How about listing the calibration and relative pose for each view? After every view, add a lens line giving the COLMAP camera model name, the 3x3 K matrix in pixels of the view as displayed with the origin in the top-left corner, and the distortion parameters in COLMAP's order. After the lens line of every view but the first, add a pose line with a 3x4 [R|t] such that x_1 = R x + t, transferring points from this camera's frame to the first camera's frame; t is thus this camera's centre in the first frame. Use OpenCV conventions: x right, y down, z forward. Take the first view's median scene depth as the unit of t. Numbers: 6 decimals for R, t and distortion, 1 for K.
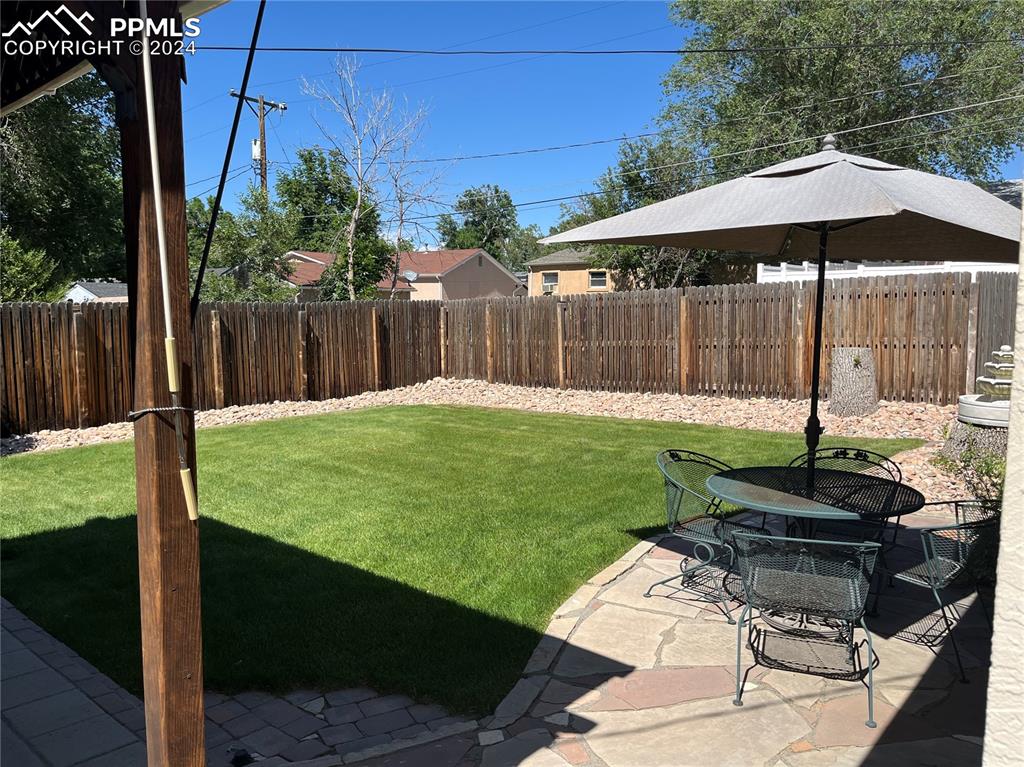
lens RADIAL K [[791.3, 0, 512.0], [0, 791.3, 383.5], [0, 0, 1]] dist [0.050452, -0.075618]
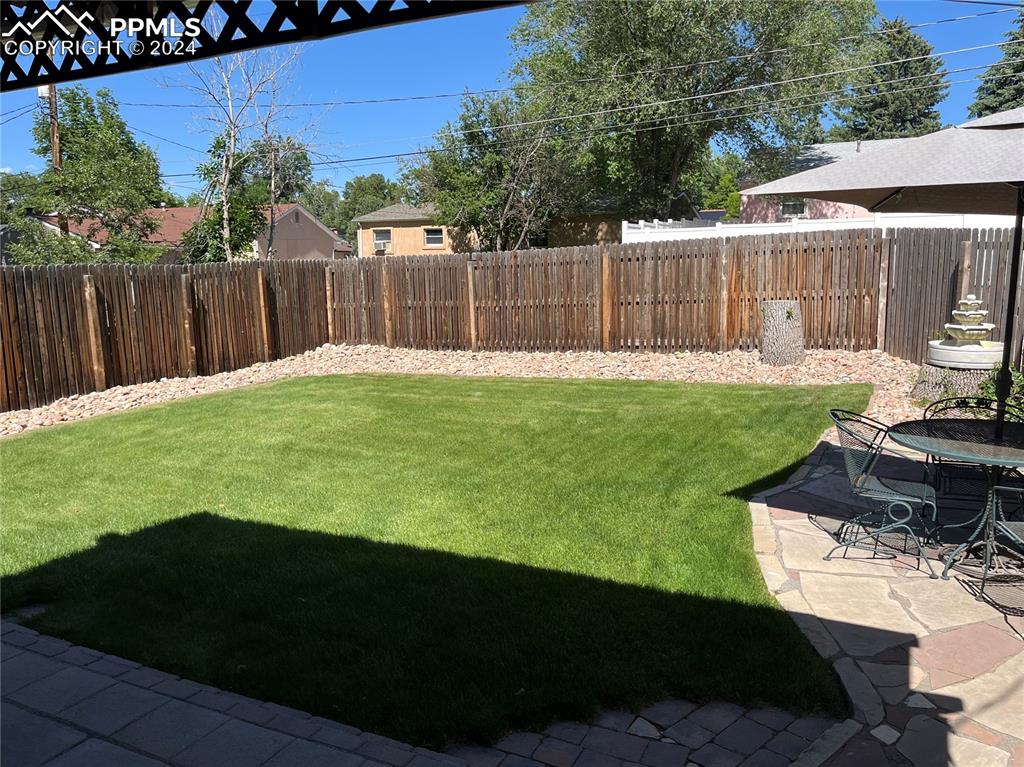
lens RADIAL K [[791.3, 0, 512.0], [0, 791.3, 383.5], [0, 0, 1]] dist [0.050452, -0.075618]
pose [[0.962839, -0.052871, 0.264850, -0.168872], [0.039061, 0.997602, 0.057142, -0.007805], [-0.267236, -0.044674, 0.962595, 0.061502]]
